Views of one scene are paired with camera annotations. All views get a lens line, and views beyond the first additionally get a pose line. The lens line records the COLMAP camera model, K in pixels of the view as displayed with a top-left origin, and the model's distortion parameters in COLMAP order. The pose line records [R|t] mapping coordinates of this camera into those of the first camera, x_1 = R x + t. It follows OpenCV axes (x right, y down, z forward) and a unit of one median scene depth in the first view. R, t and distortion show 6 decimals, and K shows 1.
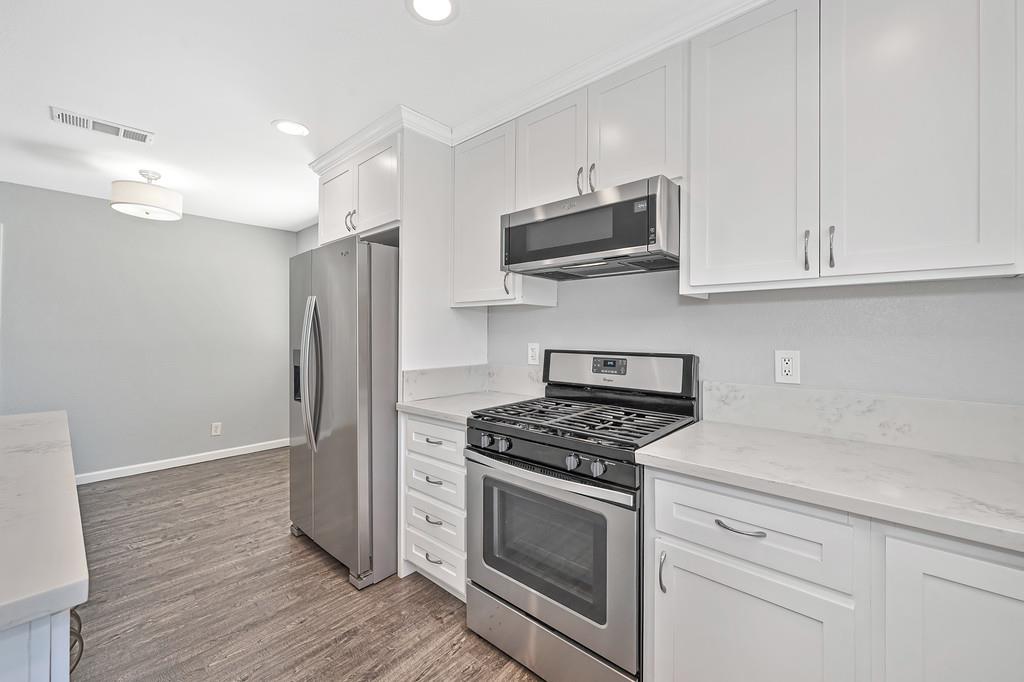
lens RADIAL K [[406.7, 0, 510.3], [0, 406.7, 325.5], [0, 0, 1]] dist [-0.002060, 0.001553]
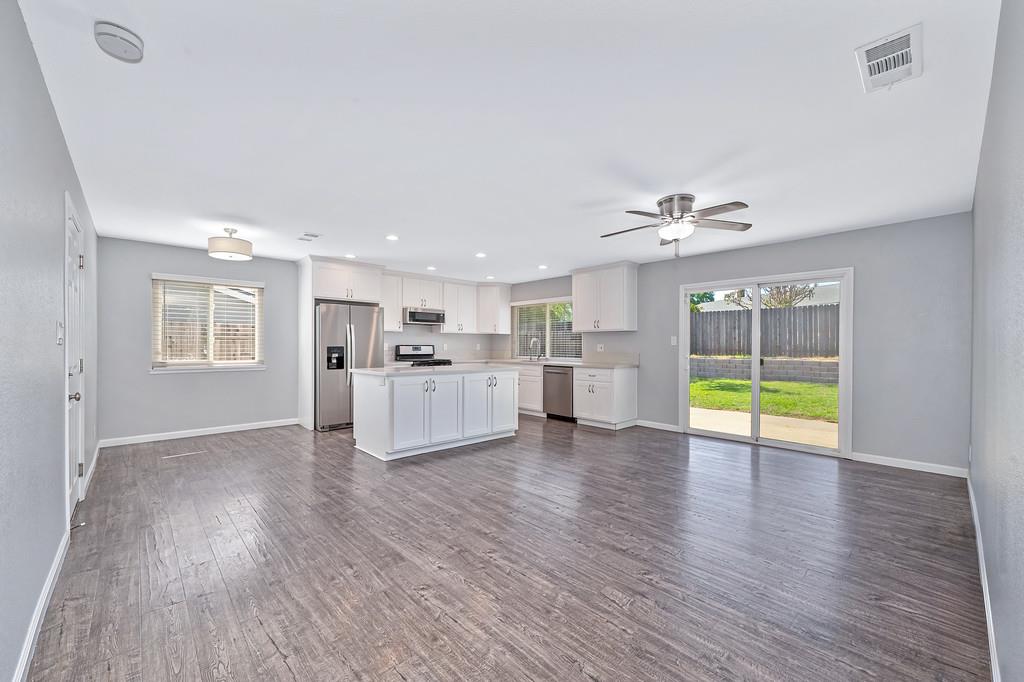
lens RADIAL K [[406.7, 0, 516.2], [0, 406.7, 346.3], [0, 0, 1]] dist [-0.002060, 0.001553]
pose [[0.079533, -0.007777, 0.996802, -3.639222], [-0.026879, 0.999589, 0.009944, 0.011660], [-0.996470, -0.027584, 0.079291, -0.253093]]
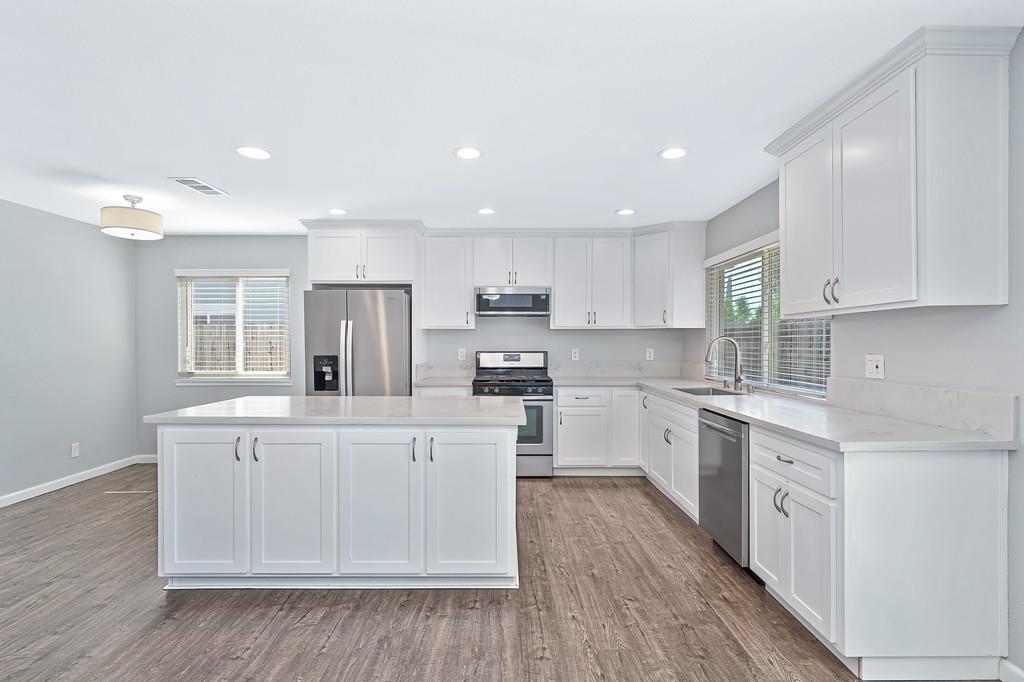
lens RADIAL K [[491.8, 0, 512.4], [0, 491.8, 349.4], [0, 0, 1]] dist [-0.000765, 0.000065]
pose [[0.735016, -0.016021, 0.677861, -1.647533], [-0.010063, 0.999353, 0.034530, -0.041449], [-0.677975, -0.032201, 0.734379, -1.029775]]
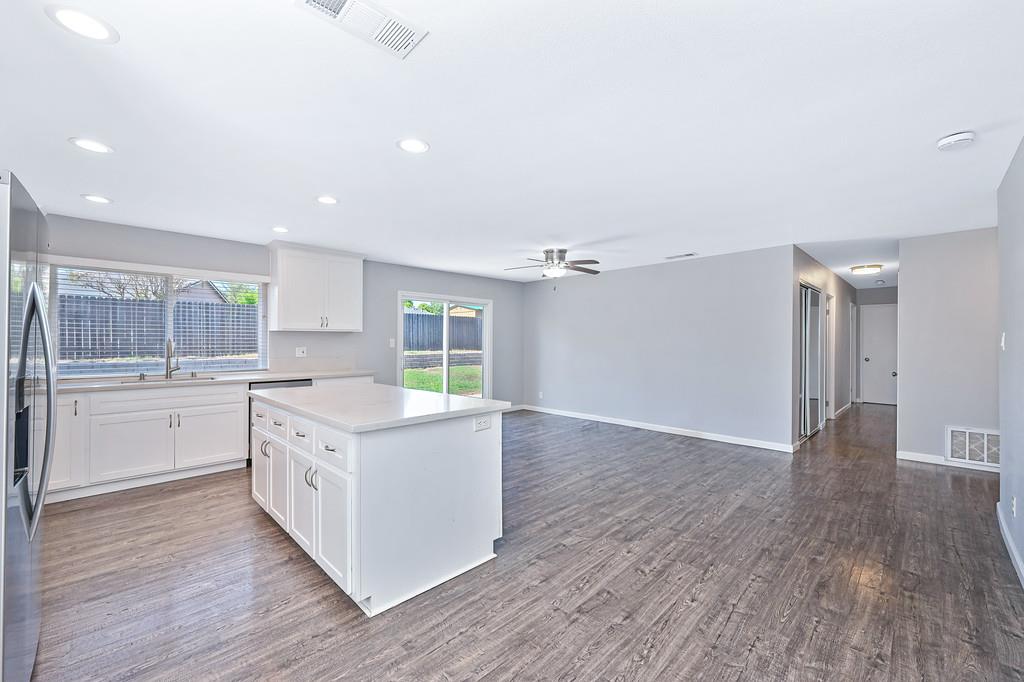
lens RADIAL K [[413.7, 0, 509.0], [0, 413.7, 341.3], [0, 0, 1]] dist [0.002244, -0.000770]
pose [[-0.998252, -0.007296, 0.058656, -1.554079], [-0.008788, 0.999643, -0.025223, 0.027589], [-0.058451, -0.025695, -0.997960, 2.002616]]
